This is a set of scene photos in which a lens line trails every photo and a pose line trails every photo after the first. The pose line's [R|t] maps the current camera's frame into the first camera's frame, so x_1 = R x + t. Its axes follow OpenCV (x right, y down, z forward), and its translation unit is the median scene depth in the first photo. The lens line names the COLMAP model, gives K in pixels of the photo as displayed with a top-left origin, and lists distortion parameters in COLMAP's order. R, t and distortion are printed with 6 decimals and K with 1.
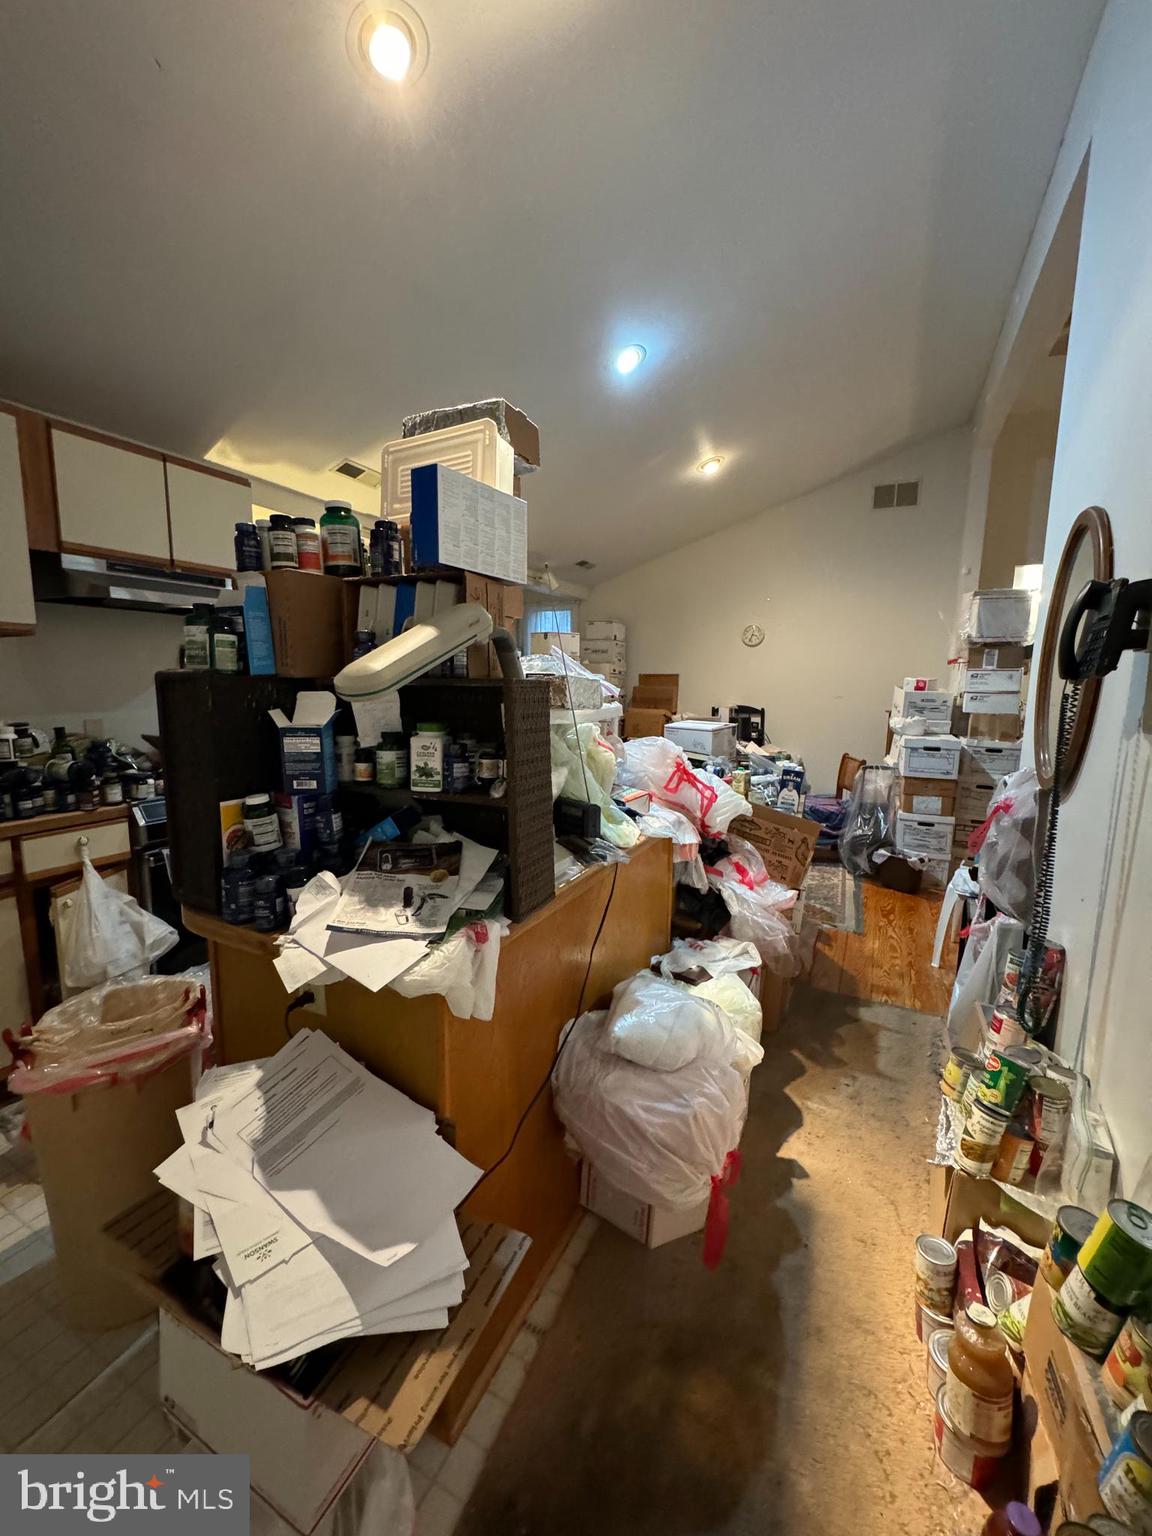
lens RADIAL K [[612.6, 0, 571.7], [0, 612.6, 767.7], [0, 0, 1]] dist [-0.004669, -0.000330]
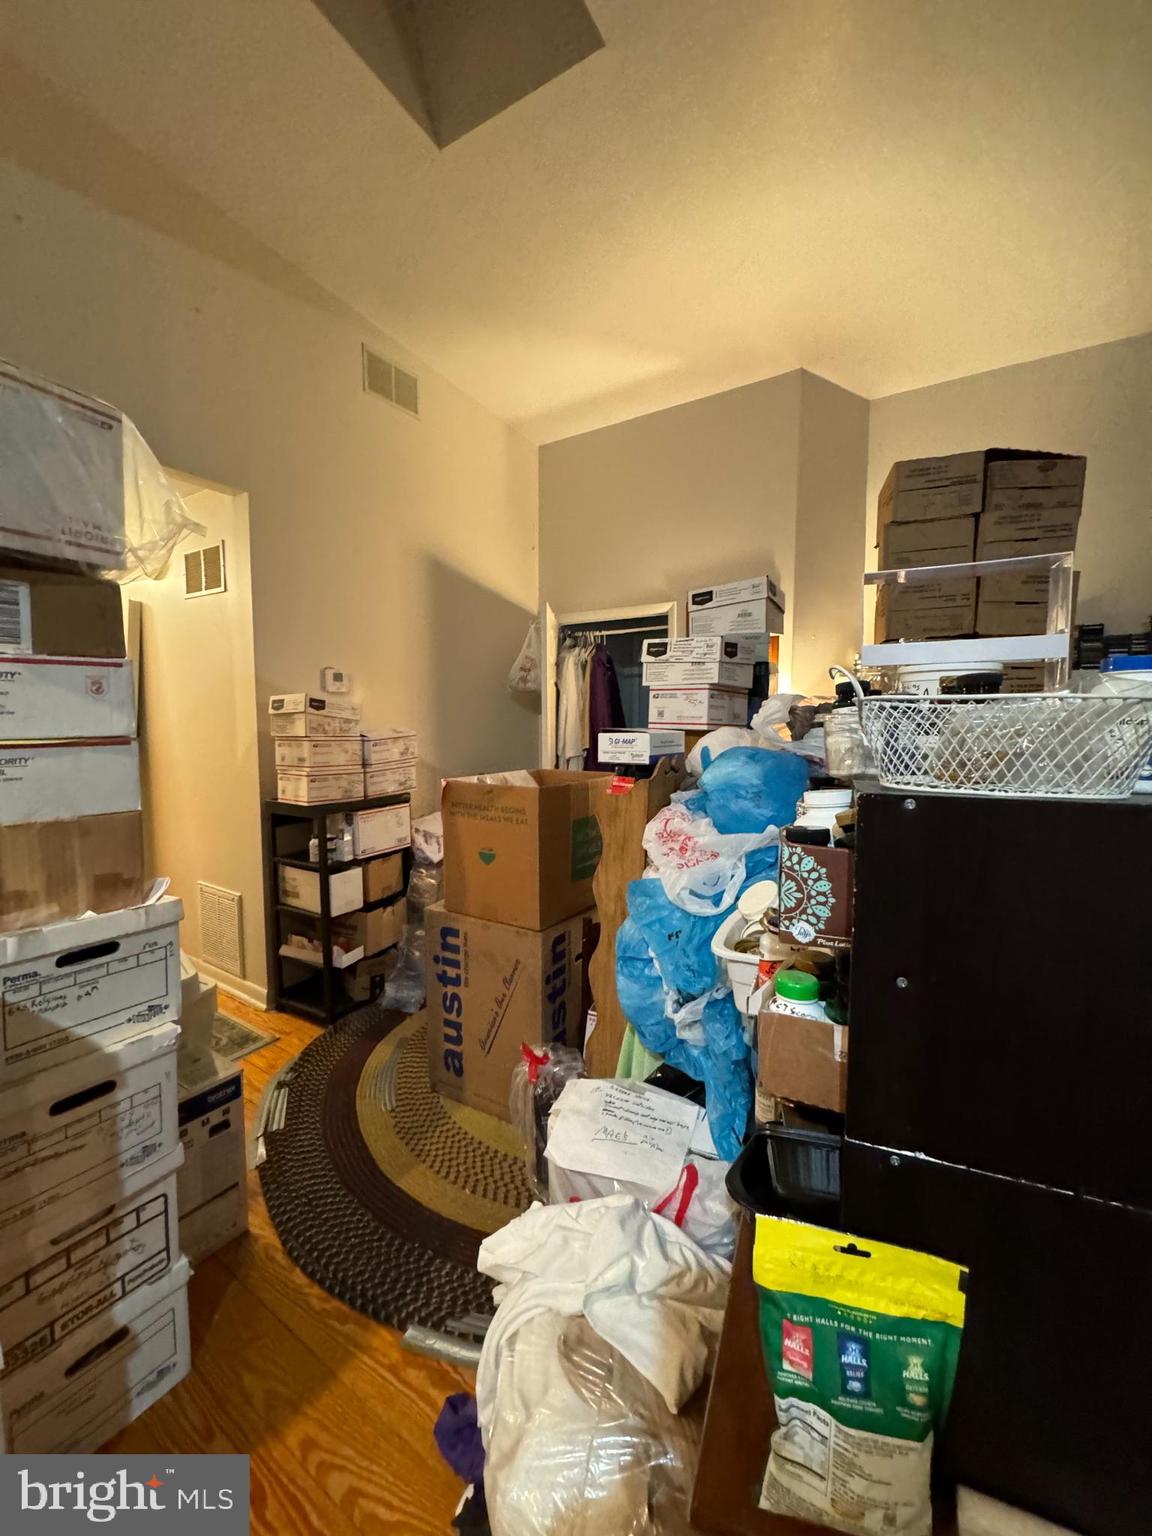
lens RADIAL K [[612.6, 0, 574.2], [0, 612.6, 770.0], [0, 0, 1]] dist [-0.004669, -0.000330]
pose [[0.110159, -0.099056, 0.988966, 0.450840], [0.134086, 0.987406, 0.083964, -0.103082], [-0.984828, 0.123357, 0.122054, 0.739862]]
